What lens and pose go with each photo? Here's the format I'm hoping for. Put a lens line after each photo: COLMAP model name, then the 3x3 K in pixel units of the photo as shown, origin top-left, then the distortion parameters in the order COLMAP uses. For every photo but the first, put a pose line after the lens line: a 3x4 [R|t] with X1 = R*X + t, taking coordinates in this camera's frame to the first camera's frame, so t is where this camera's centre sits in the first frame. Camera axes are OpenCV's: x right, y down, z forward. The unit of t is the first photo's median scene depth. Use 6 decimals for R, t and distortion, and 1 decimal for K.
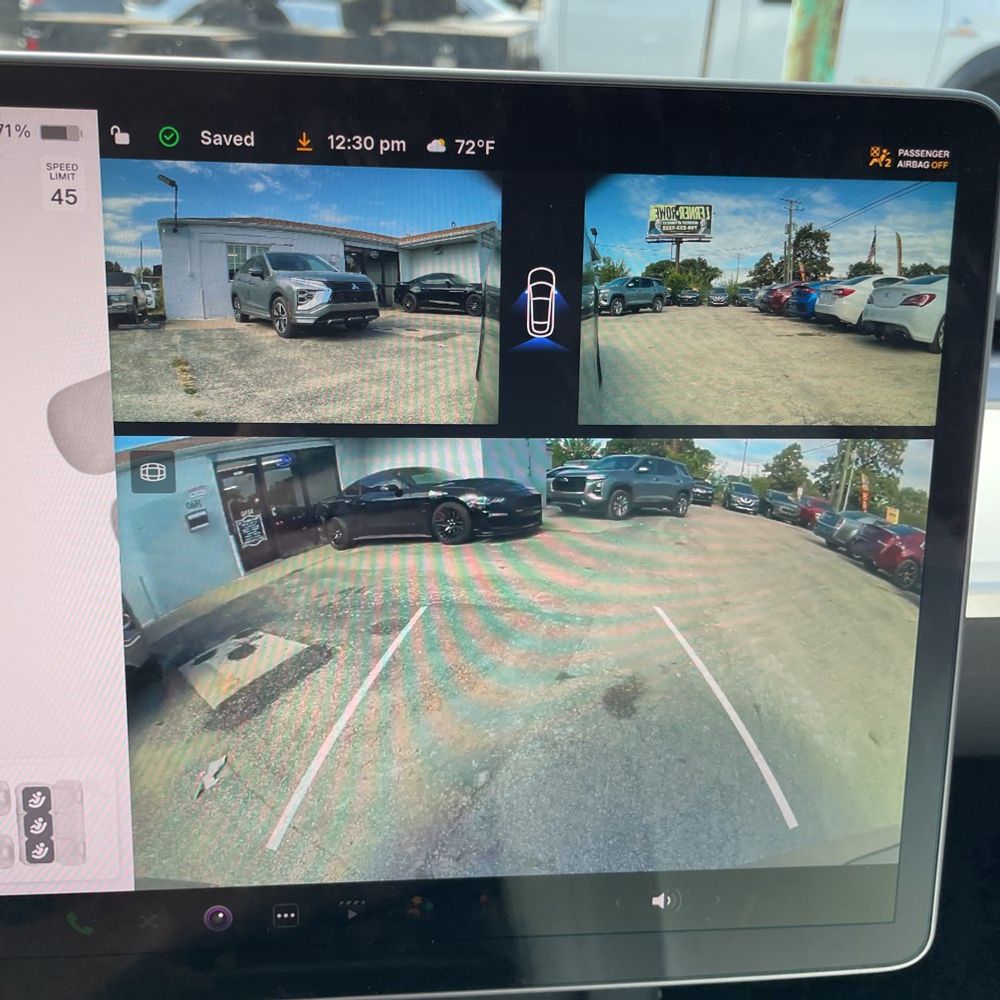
lens RADIAL K [[970.4, 0, 500.0], [0, 970.4, 500.0], [0, 0, 1]] dist [0.102845, -0.129375]
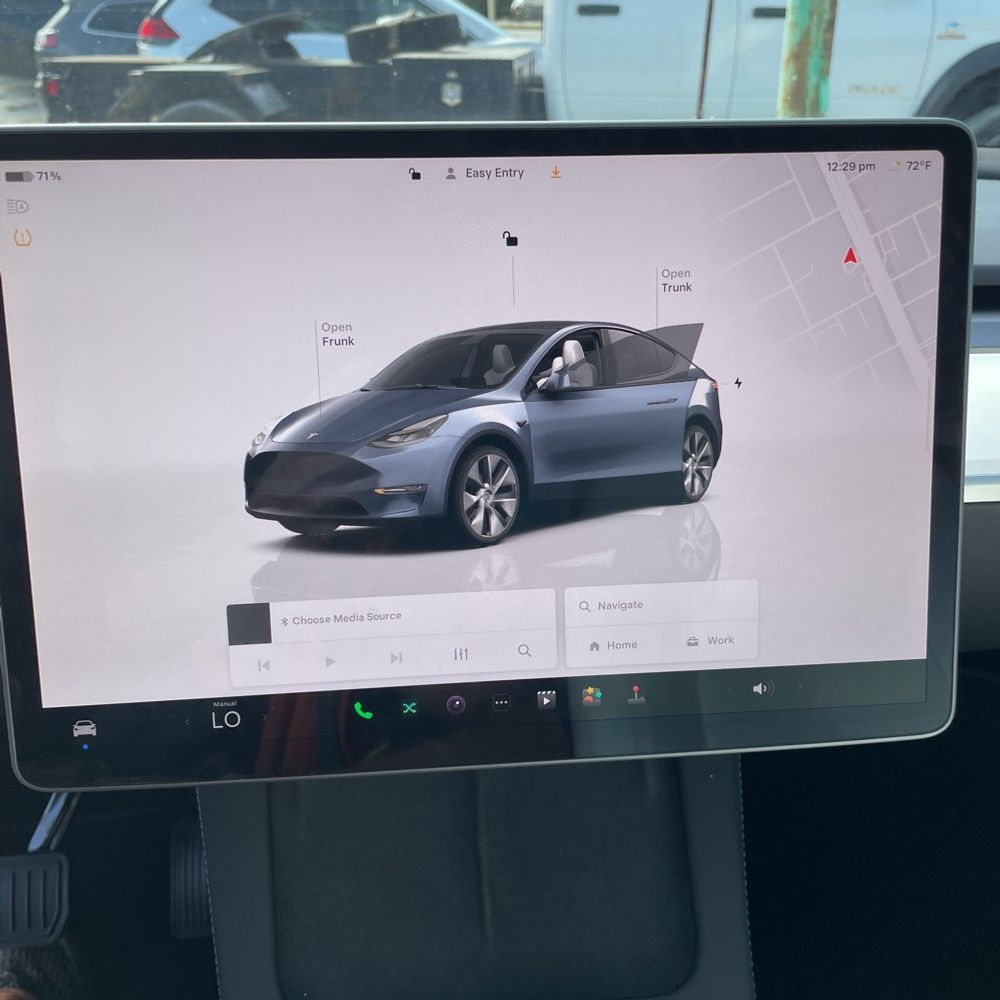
lens RADIAL K [[970.4, 0, 500.0], [0, 970.4, 500.0], [0, 0, 1]] dist [0.102845, -0.129375]
pose [[0.999217, -0.038668, -0.008392, -0.175068], [0.038525, 0.999120, -0.016589, 0.131389], [0.009026, 0.016253, 0.999827, -0.394650]]
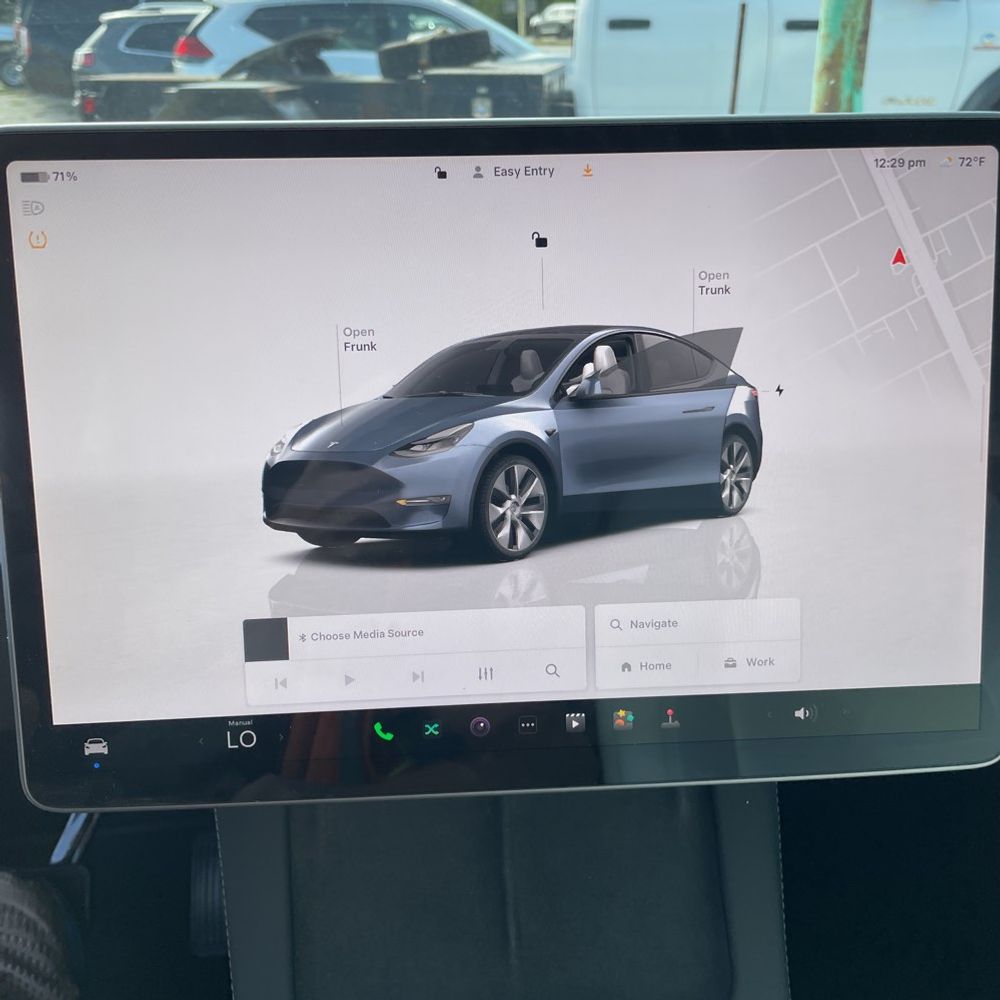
lens RADIAL K [[970.4, 0, 500.0], [0, 970.4, 500.0], [0, 0, 1]] dist [0.102845, -0.129375]
pose [[0.998776, -0.033670, -0.036244, -0.175335], [0.032525, 0.998967, -0.031720, 0.132456], [0.037274, 0.030503, 0.998839, -0.339106]]
